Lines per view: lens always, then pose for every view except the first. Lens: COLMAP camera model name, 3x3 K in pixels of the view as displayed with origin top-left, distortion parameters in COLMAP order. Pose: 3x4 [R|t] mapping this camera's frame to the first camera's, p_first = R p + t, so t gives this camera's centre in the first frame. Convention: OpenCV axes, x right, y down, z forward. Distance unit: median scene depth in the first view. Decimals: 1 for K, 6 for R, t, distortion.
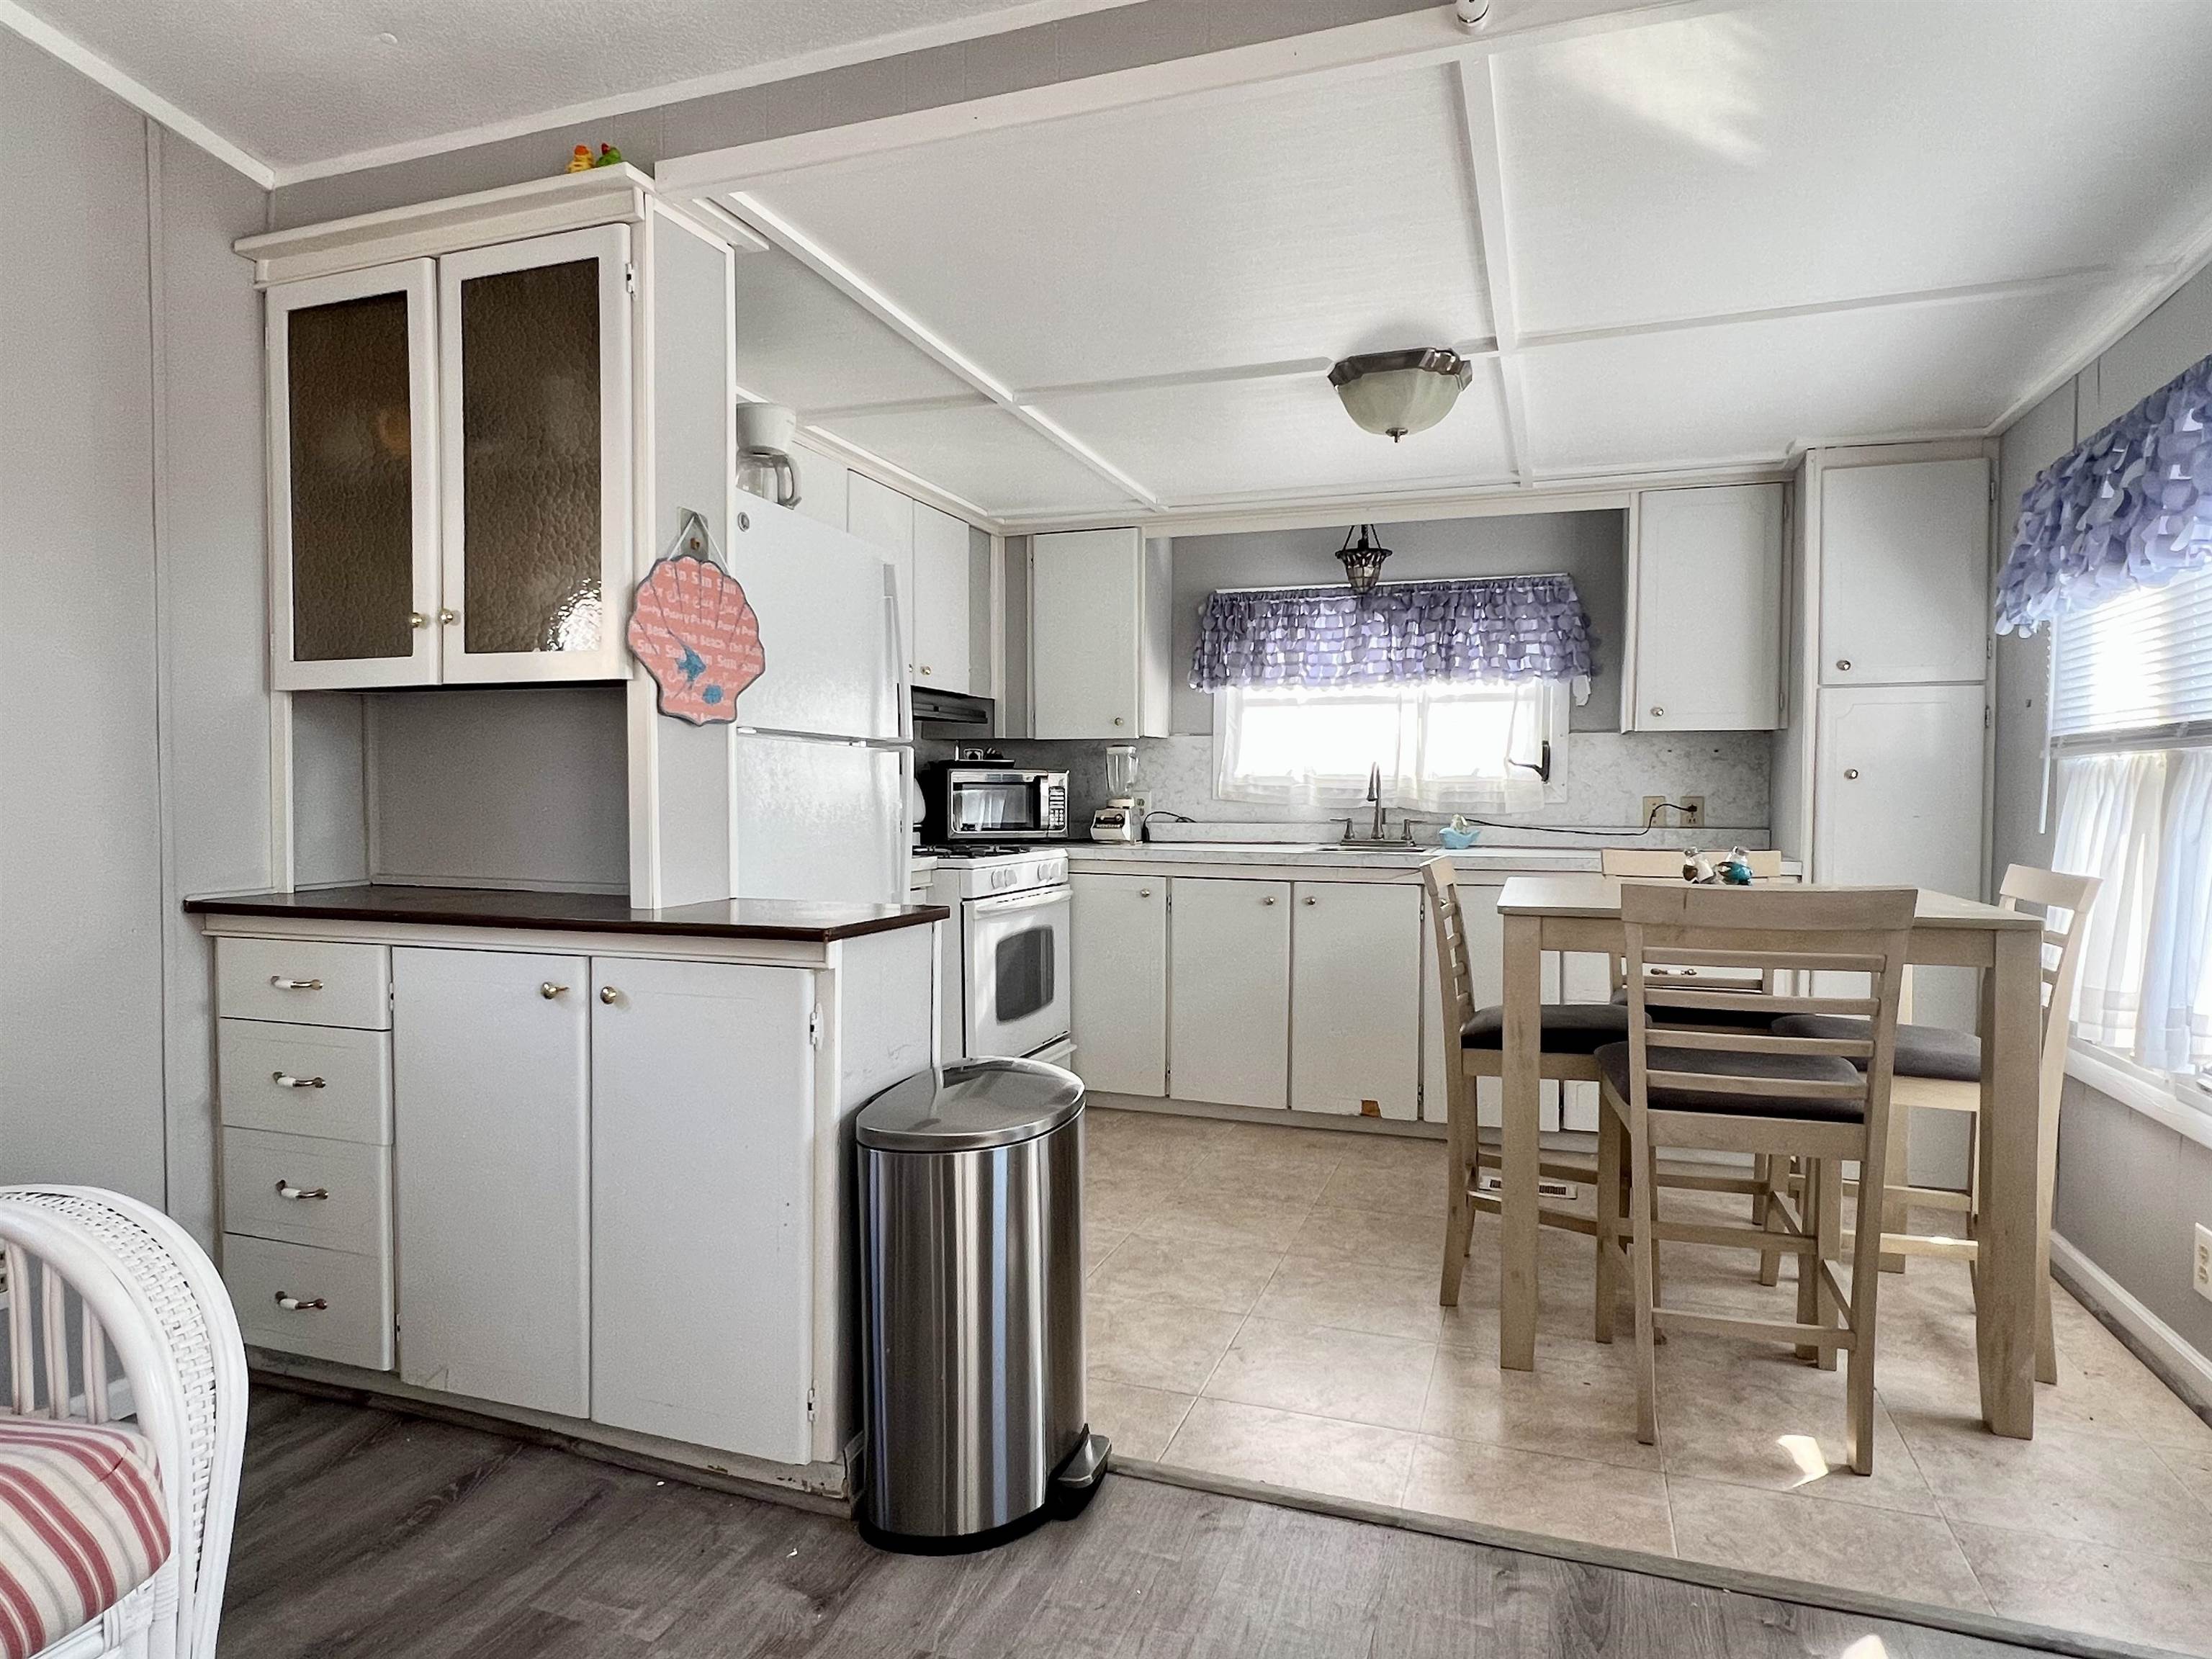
lens RADIAL K [[1275.8, 0, 1106.0], [0, 1275.8, 829.5], [0, 0, 1]] dist [-0.005023, -0.000490]
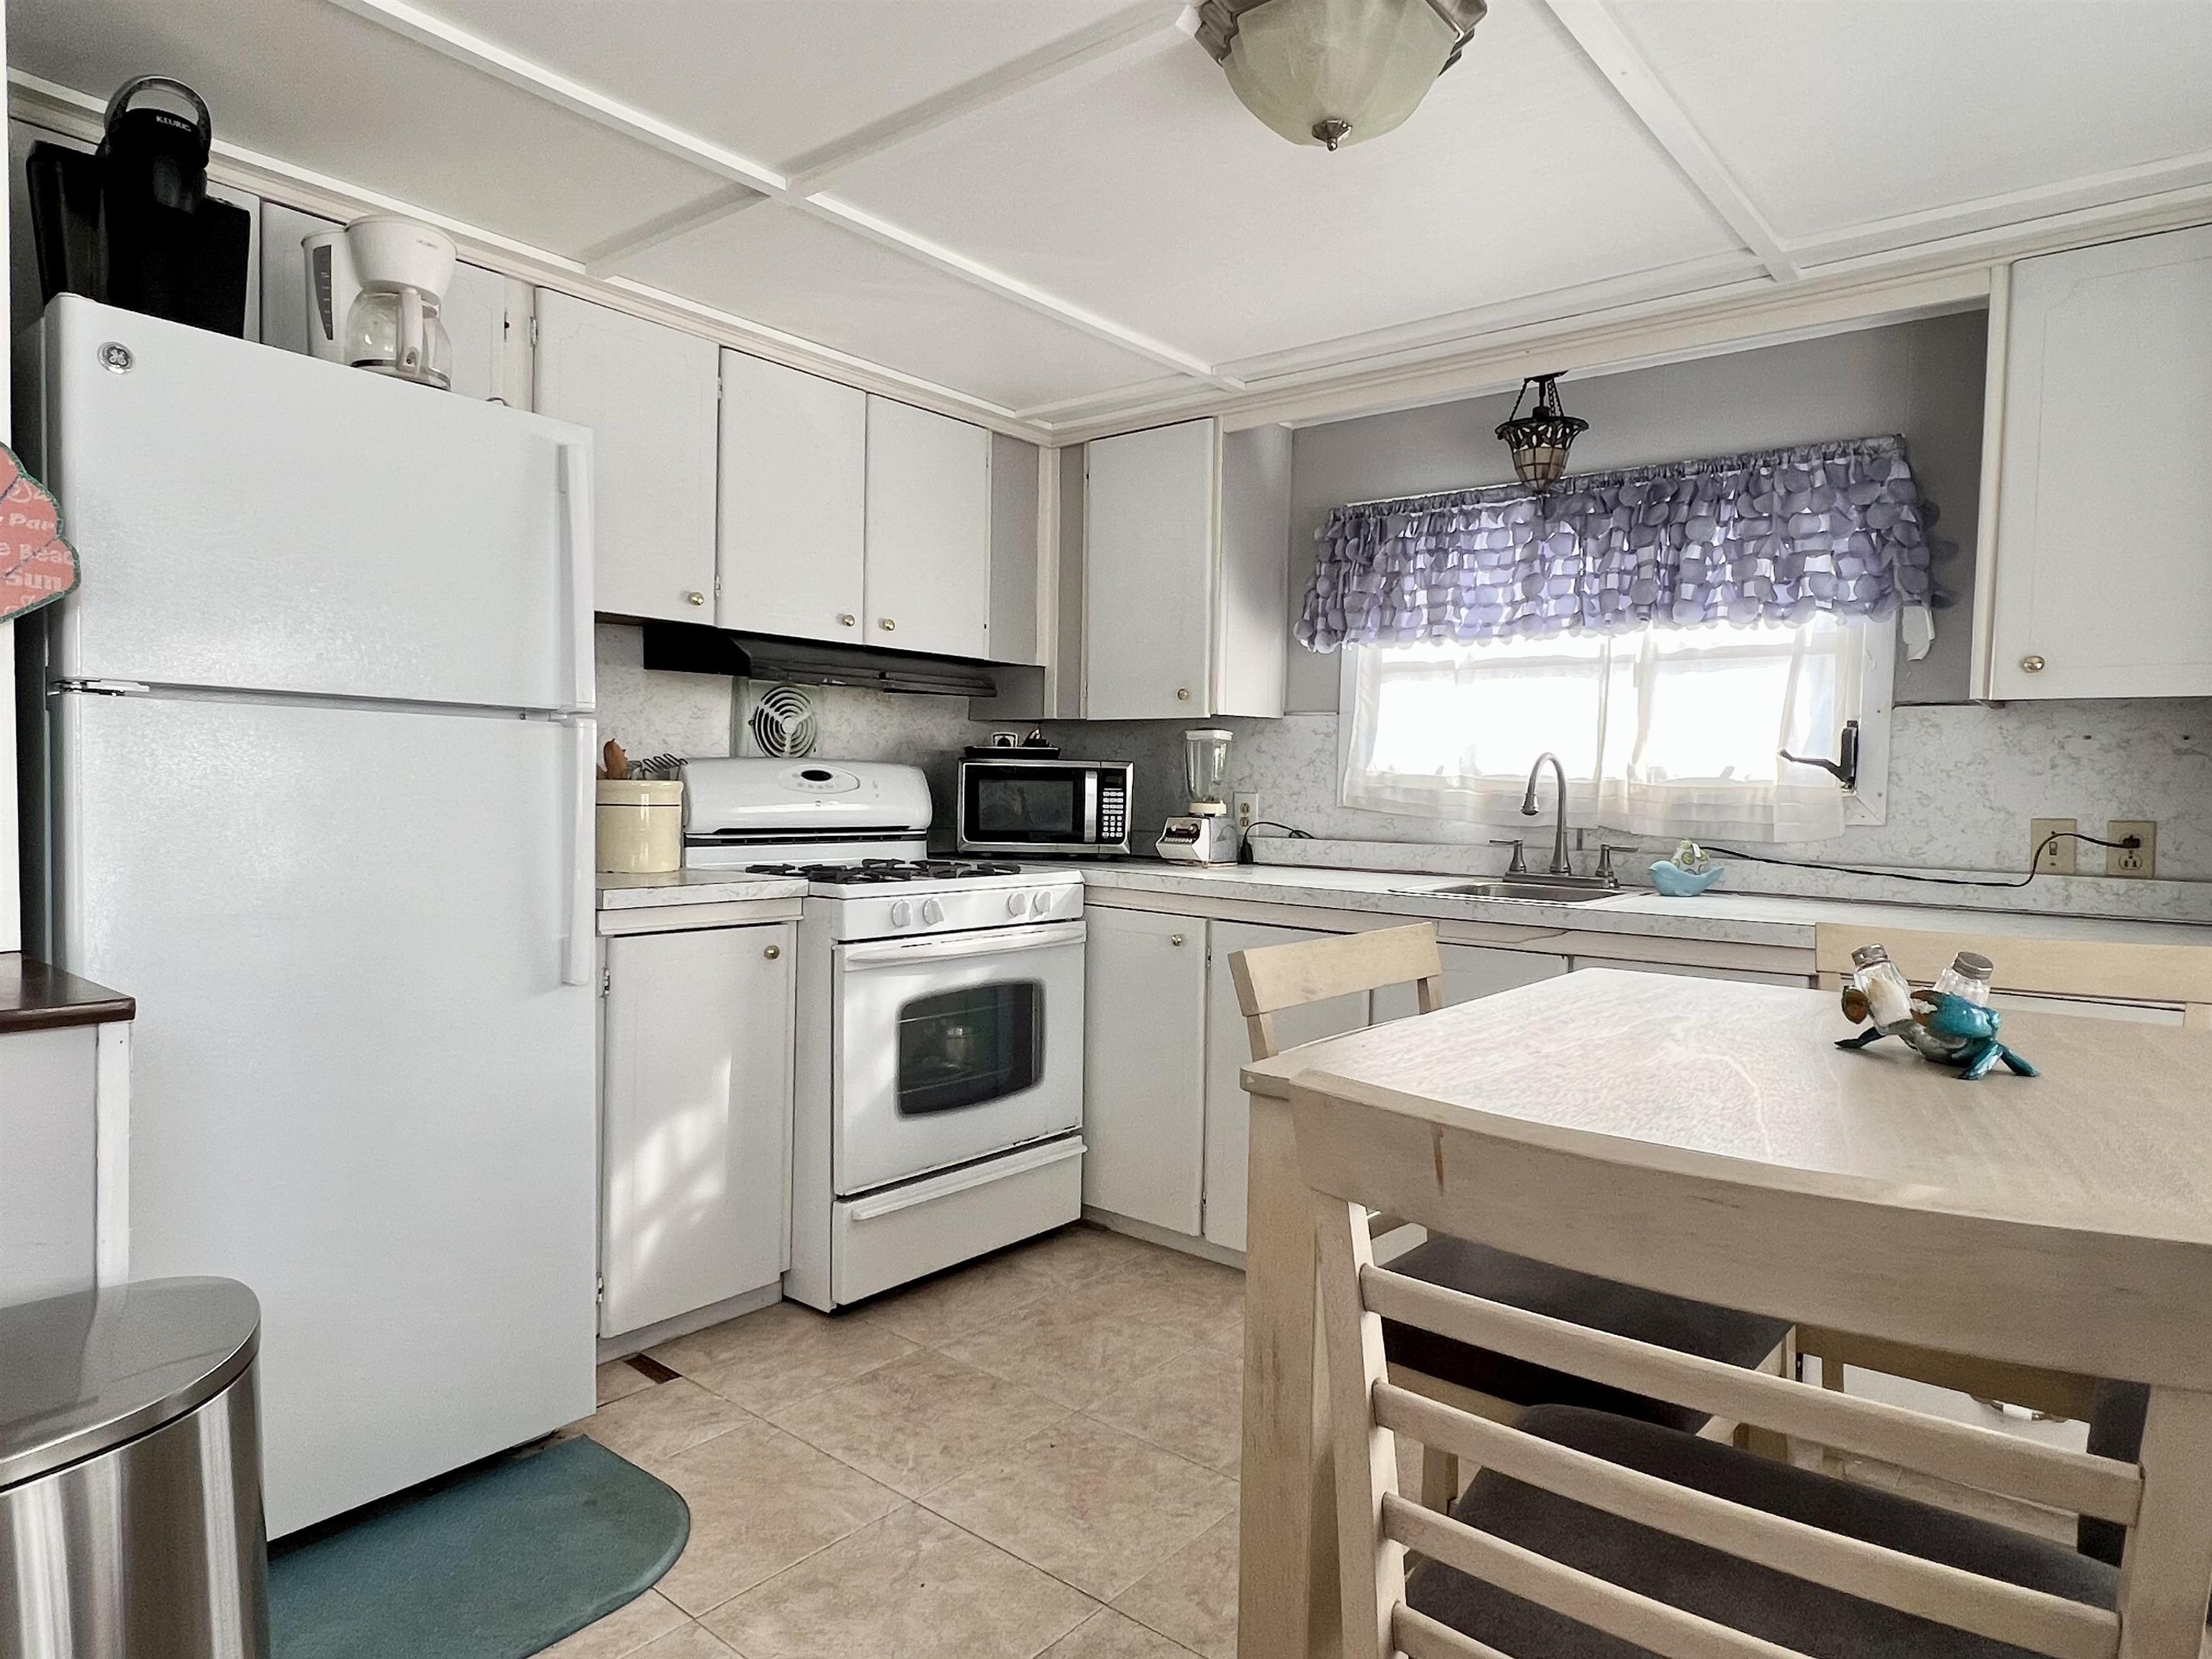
lens RADIAL K [[1317.5, 0, 1106.0], [0, 1317.5, 829.5], [0, 0, 1]] dist [-0.002195, -0.000603]
pose [[0.940280, 0.028126, -0.339237, 0.226698], [-0.027669, 0.999598, 0.006184, -0.012937], [0.339274, 0.003572, 0.940681, 0.303798]]
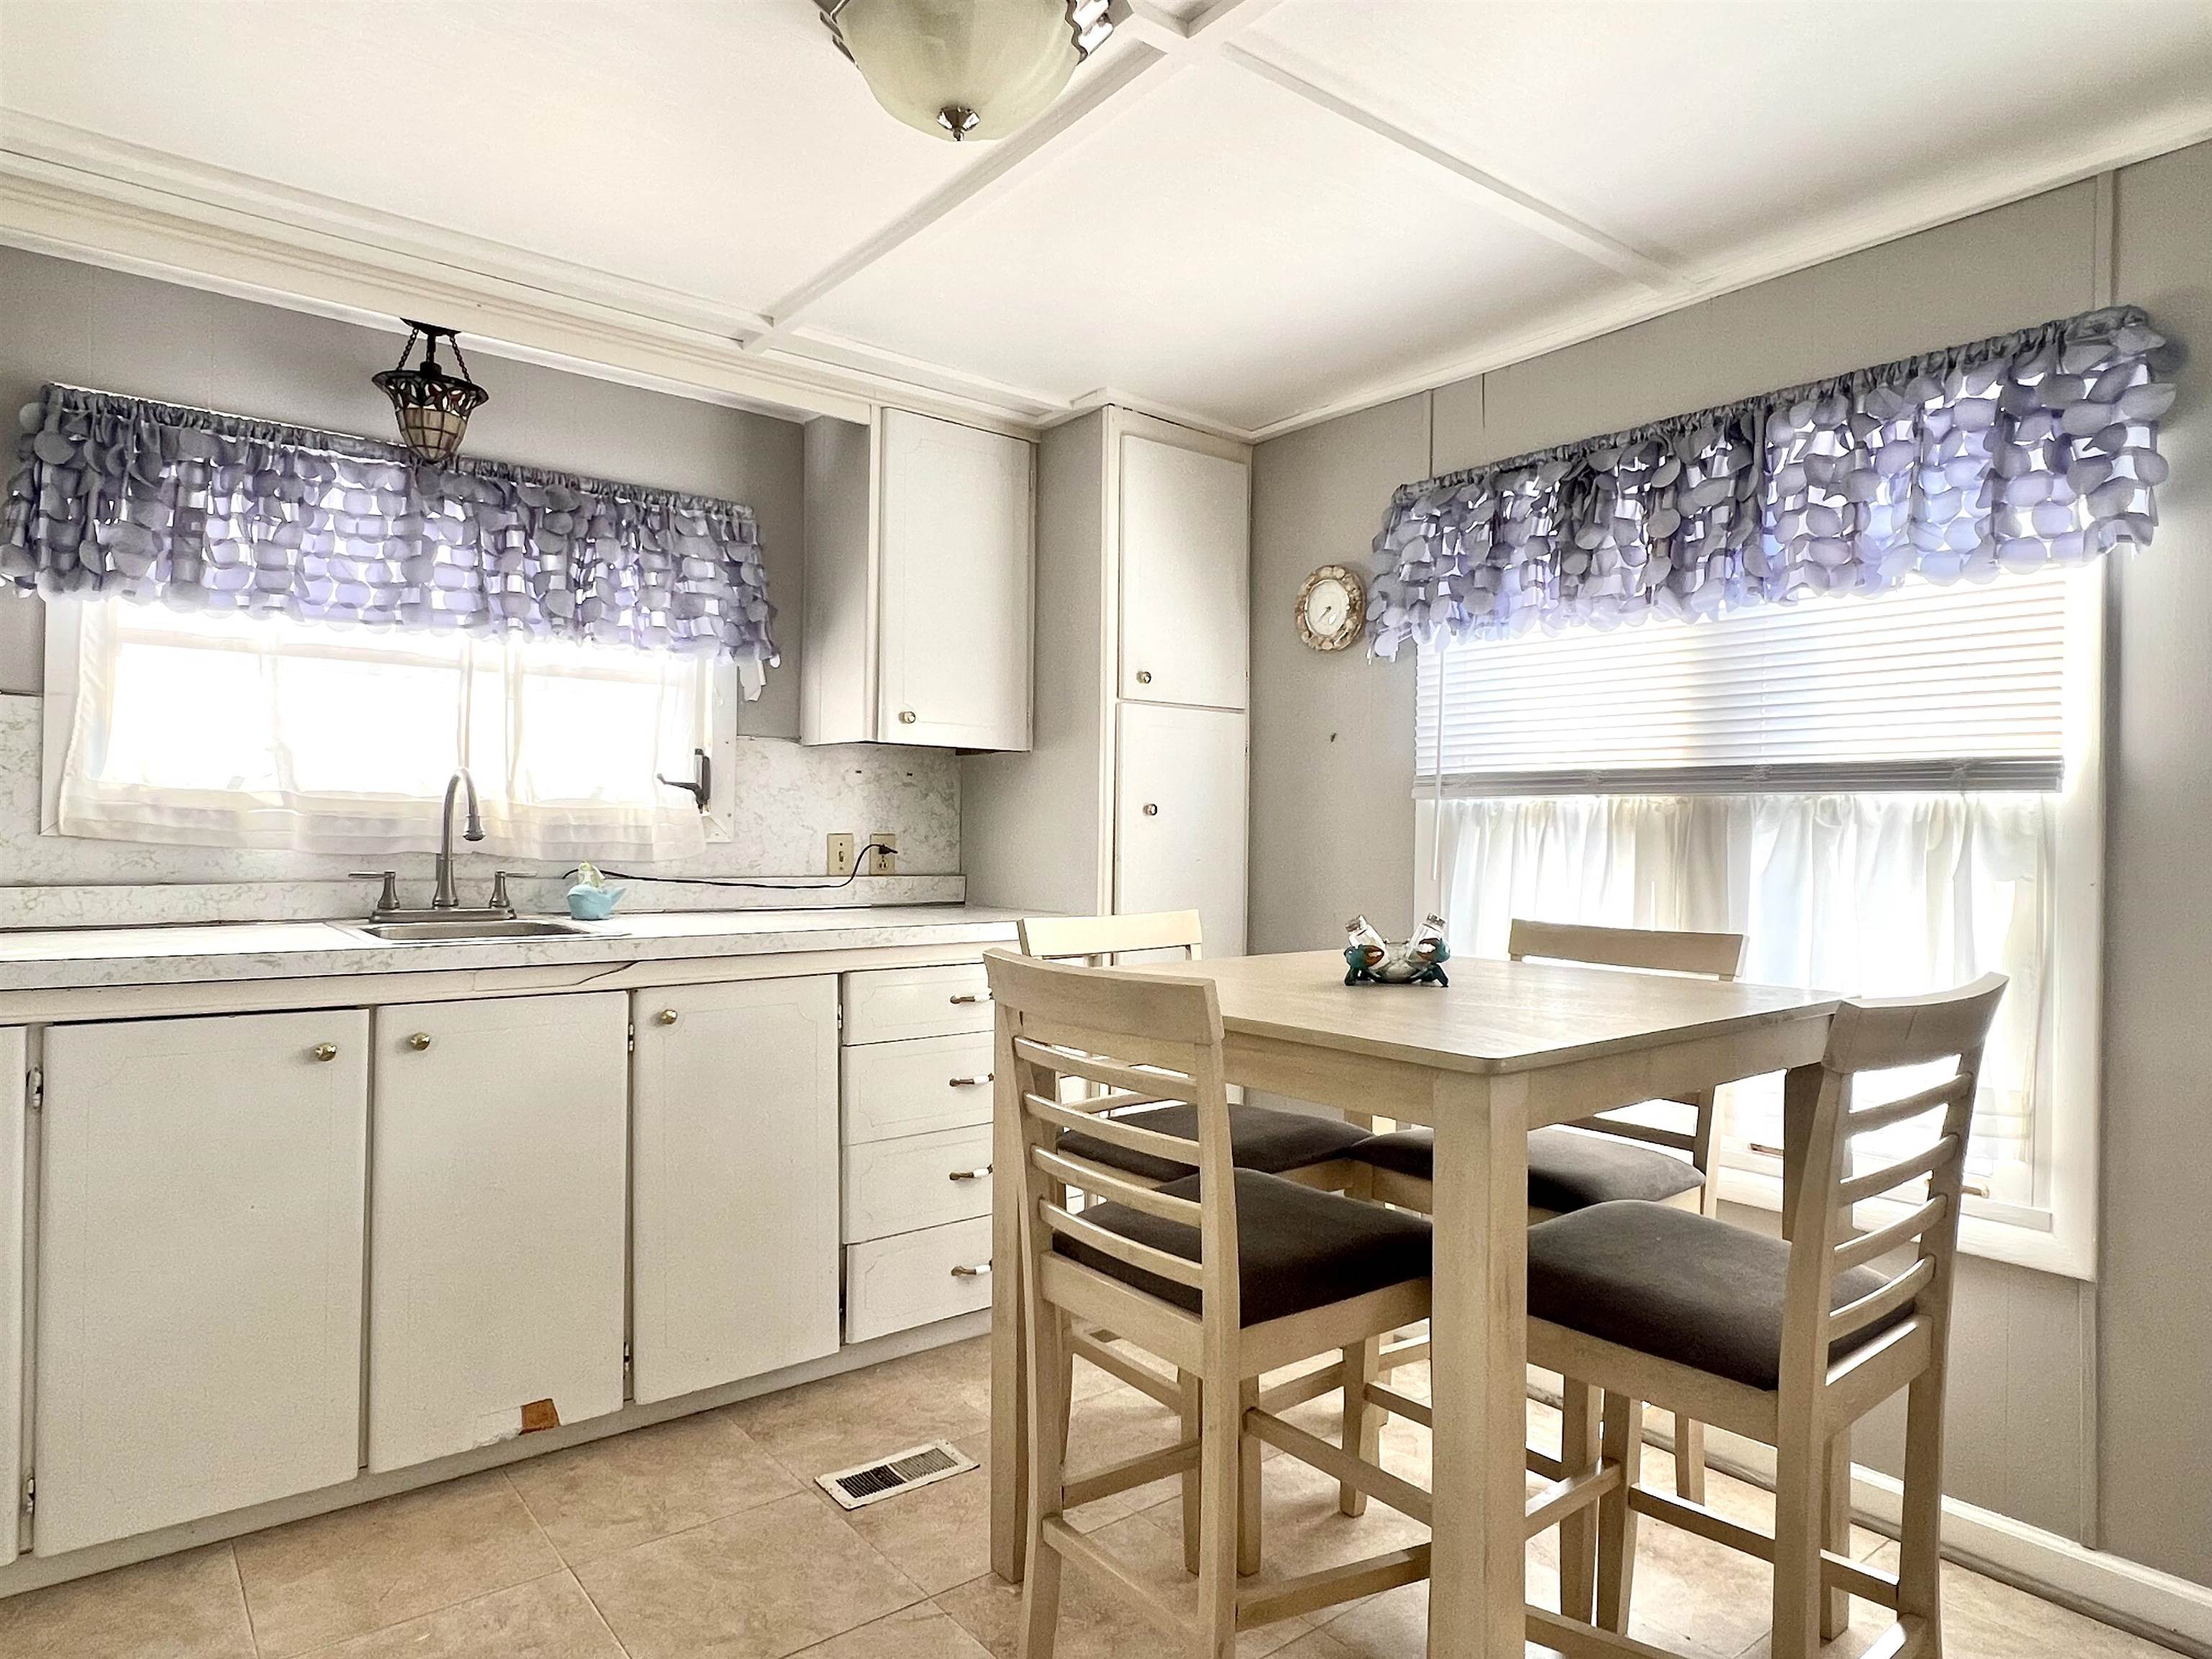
lens RADIAL K [[1317.5, 0, 1106.0], [0, 1317.5, 829.5], [0, 0, 1]] dist [-0.002195, -0.000603]
pose [[0.528305, 0.005897, 0.849034, -0.124943], [0.013692, 0.999787, -0.015464, -0.014154], [-0.848944, 0.019795, 0.528112, 0.458780]]
